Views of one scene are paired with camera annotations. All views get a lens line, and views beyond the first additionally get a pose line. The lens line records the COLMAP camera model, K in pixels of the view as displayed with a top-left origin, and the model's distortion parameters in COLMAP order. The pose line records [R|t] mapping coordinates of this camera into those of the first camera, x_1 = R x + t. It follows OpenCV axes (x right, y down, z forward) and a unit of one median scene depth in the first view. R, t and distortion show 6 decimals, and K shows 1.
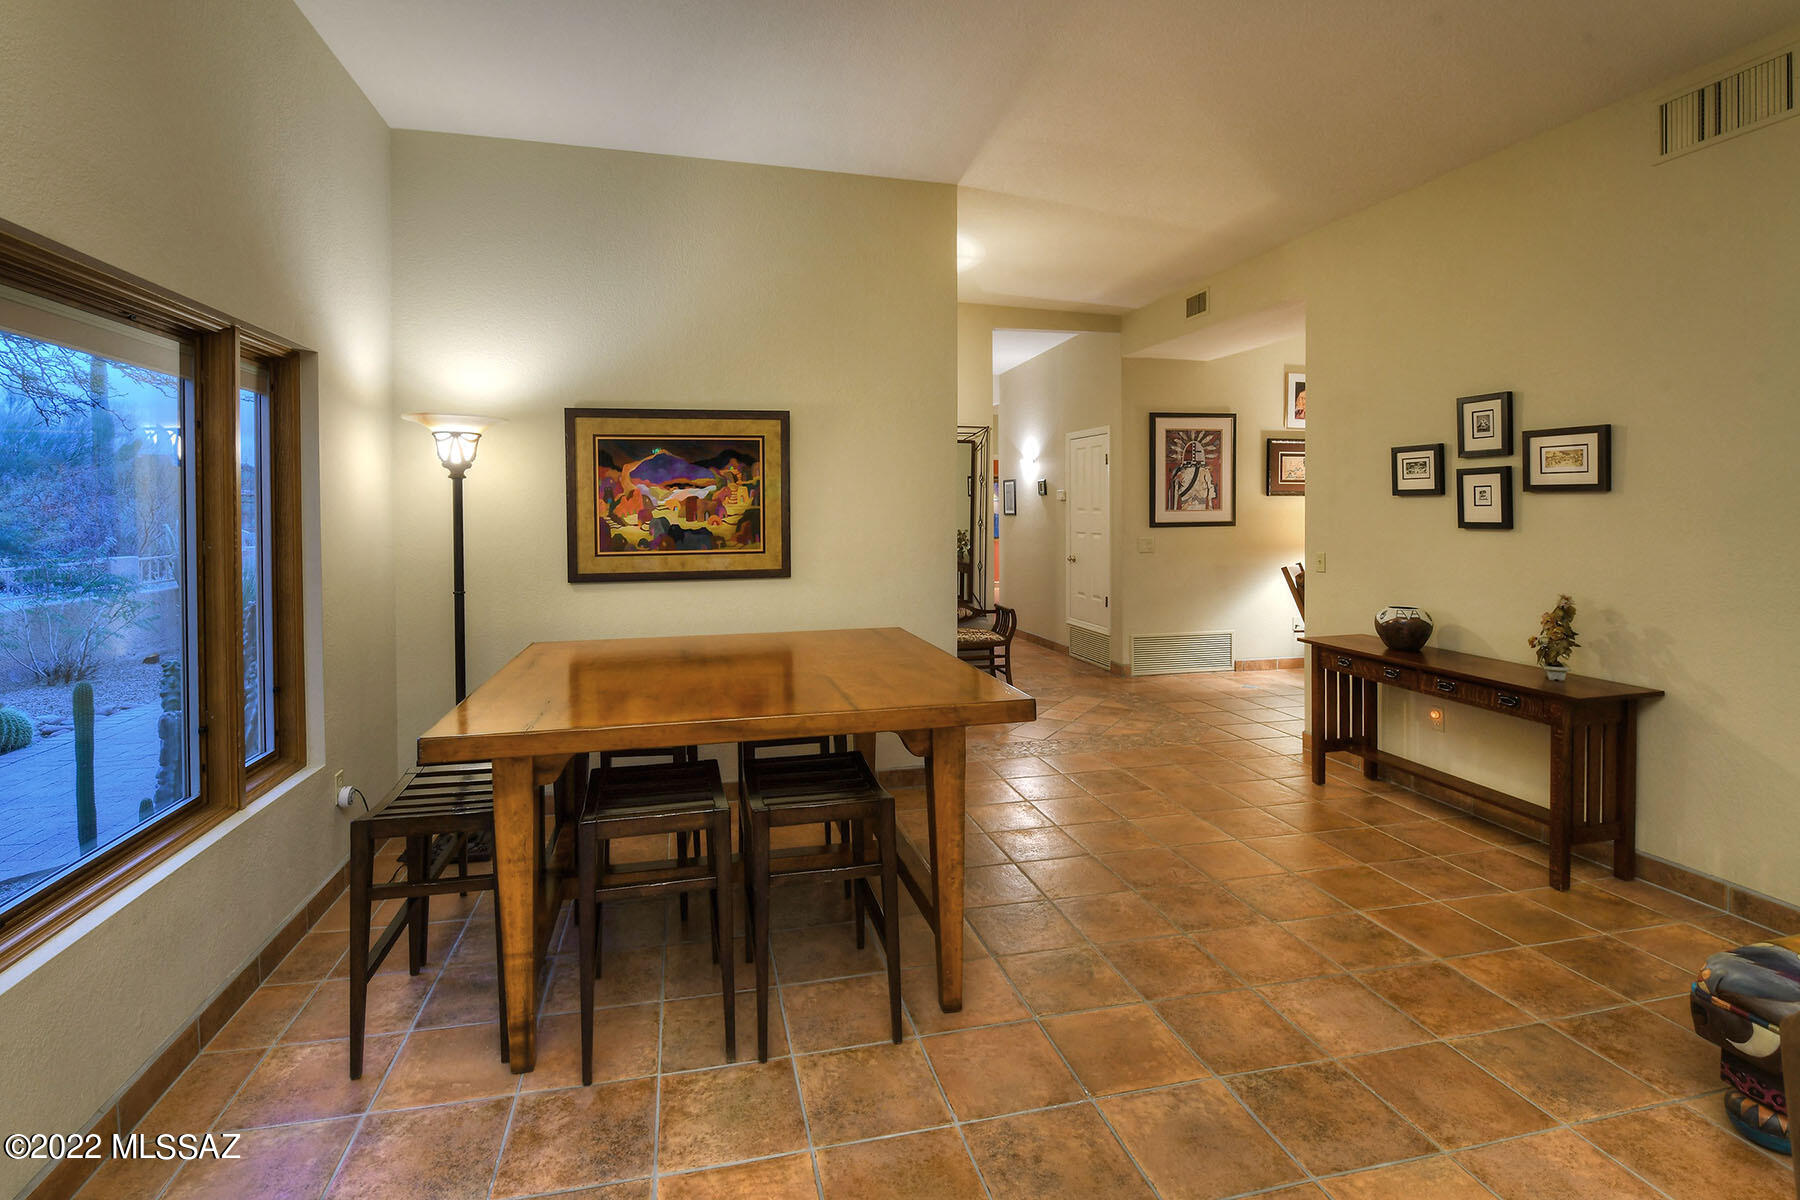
lens RADIAL K [[870.1, 0, 897.7], [0, 870.1, 521.2], [0, 0, 1]] dist [-0.010482, -0.001152]
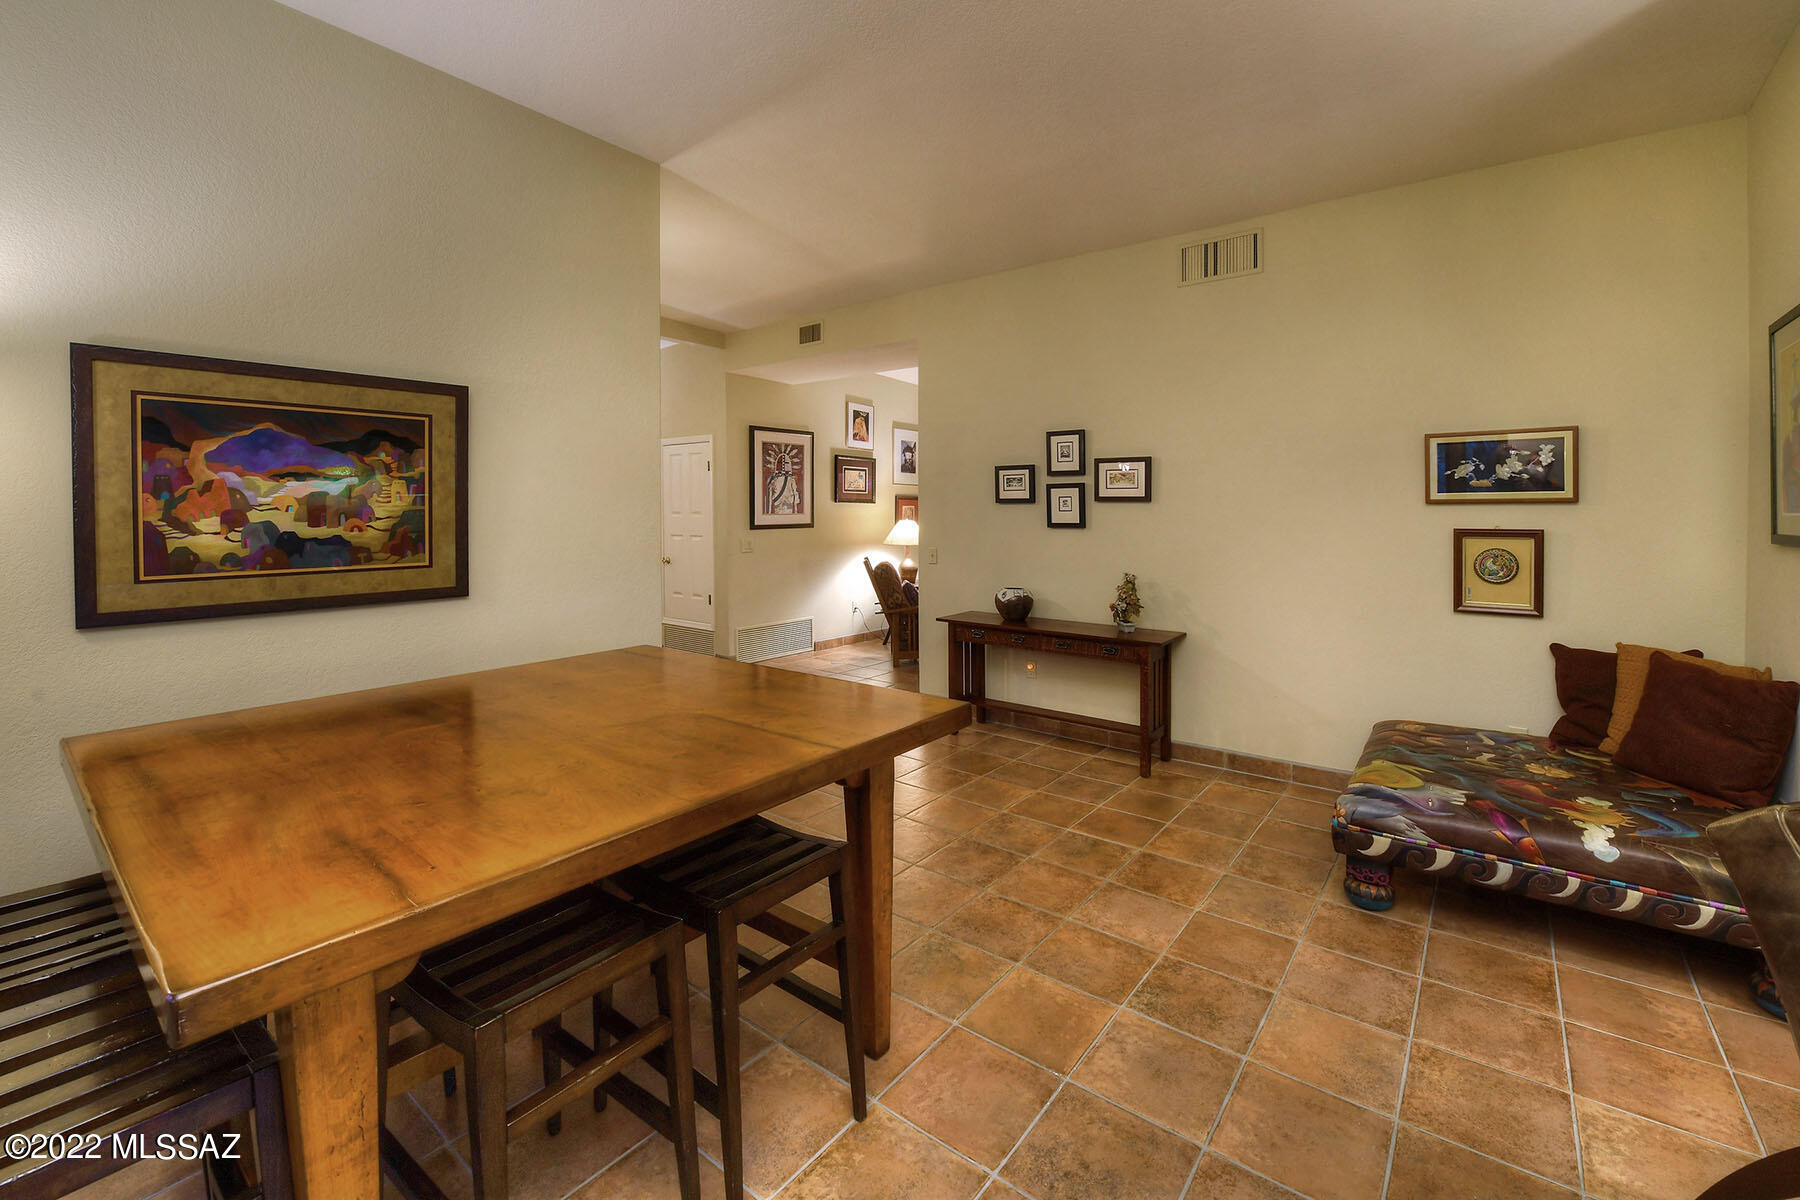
lens RADIAL K [[746.7, 0, 929.8], [0, 746.7, 524.1], [0, 0, 1]] dist [-0.014972, -0.000481]
pose [[0.769101, -0.005501, 0.639104, -0.240590], [0.005441, 0.999983, 0.002060, -0.000736], [-0.639104, 0.001893, 0.769118, 0.216307]]
